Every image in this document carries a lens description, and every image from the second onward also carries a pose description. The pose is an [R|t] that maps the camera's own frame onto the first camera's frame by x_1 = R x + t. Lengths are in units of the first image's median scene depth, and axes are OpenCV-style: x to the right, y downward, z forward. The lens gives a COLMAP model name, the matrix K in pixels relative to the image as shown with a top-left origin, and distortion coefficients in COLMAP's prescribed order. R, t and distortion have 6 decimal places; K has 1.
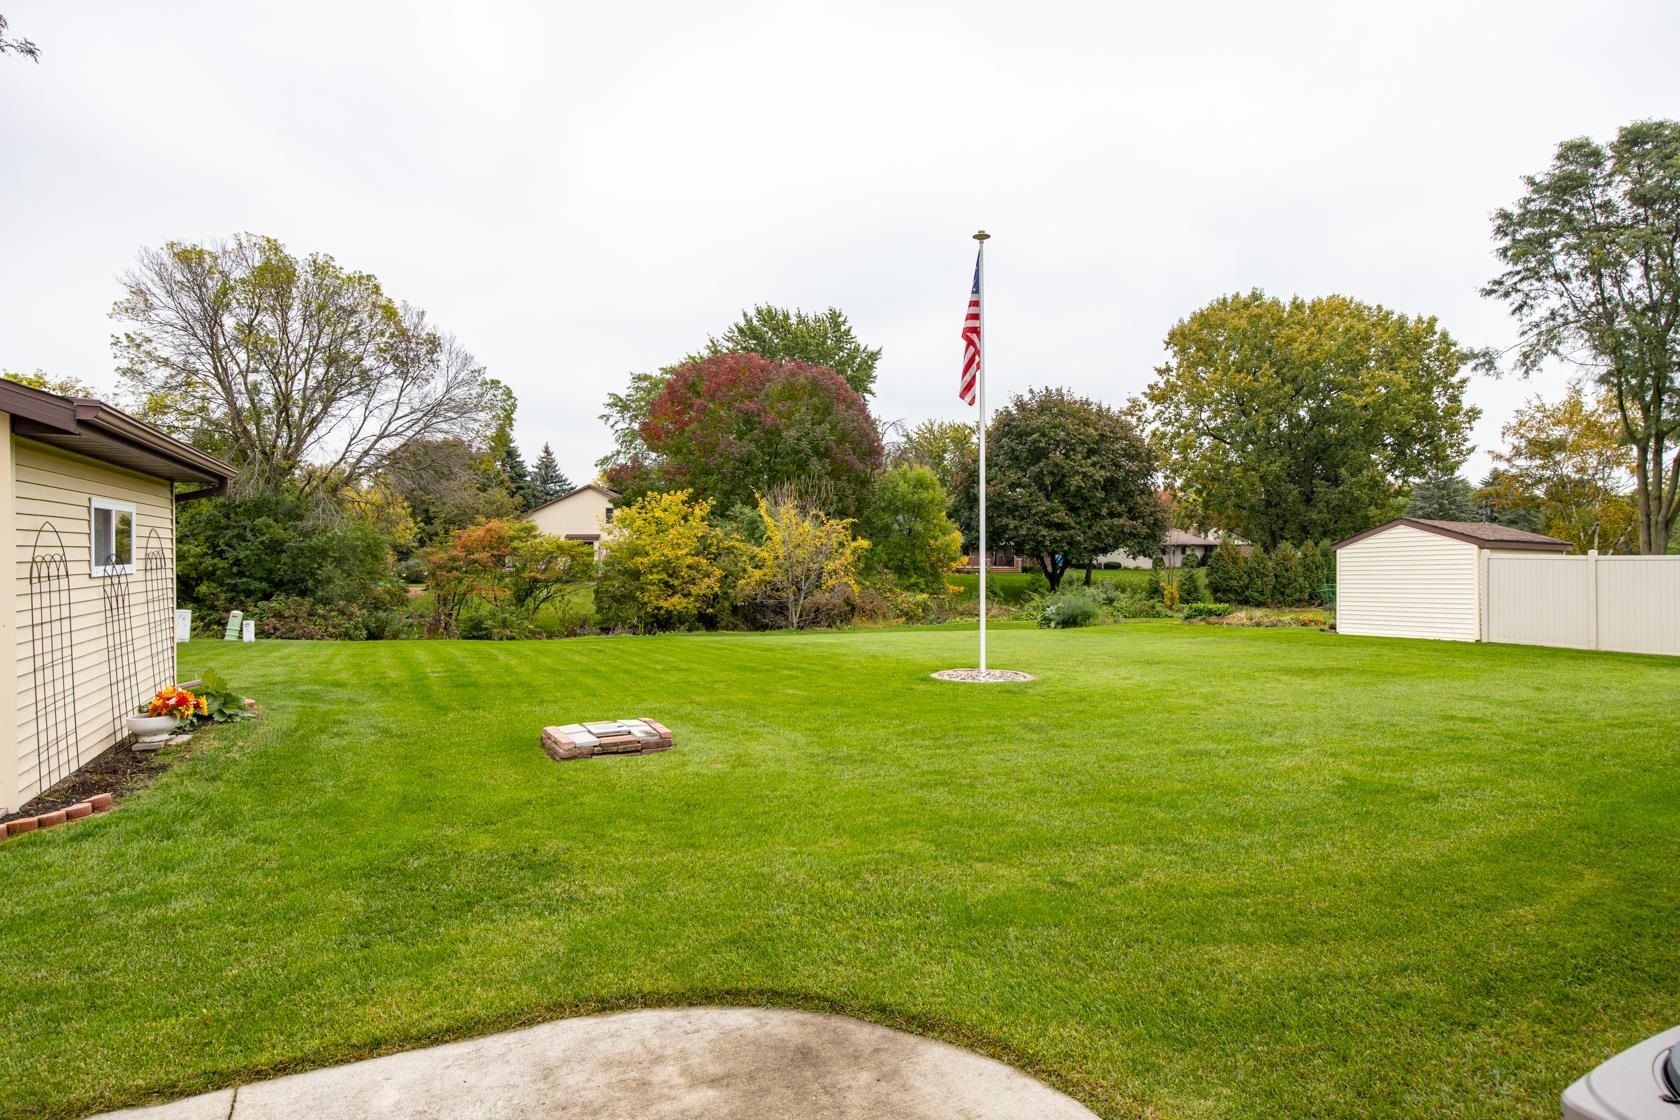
lens RADIAL K [[886.9, 0, 842.8], [0, 886.9, 559.0], [0, 0, 1]] dist [-0.002175, -0.001248]
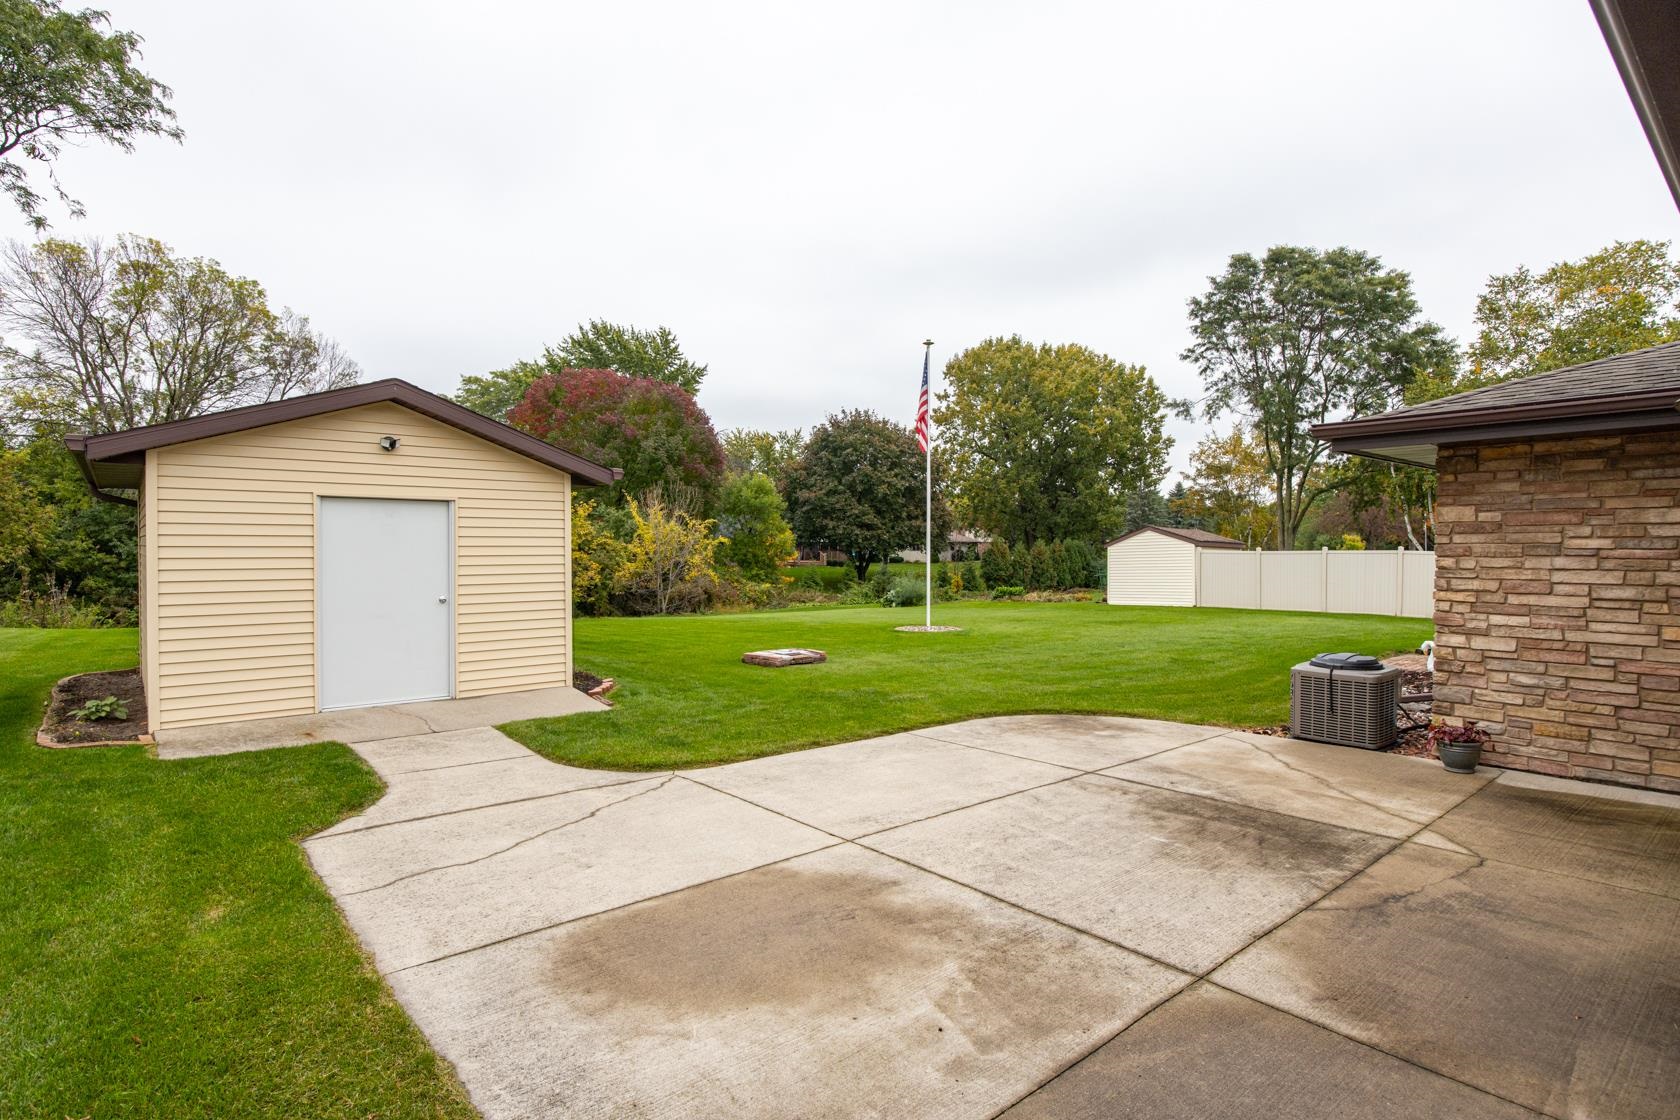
lens RADIAL K [[835.7, 0, 832.9], [0, 835.7, 564.6], [0, 0, 1]] dist [-0.005977, 0.000824]
pose [[0.969476, -0.003466, 0.245162, -0.087187], [0.000425, 0.999922, 0.012454, 0.000350], [-0.245186, -0.011969, 0.969402, -0.089460]]
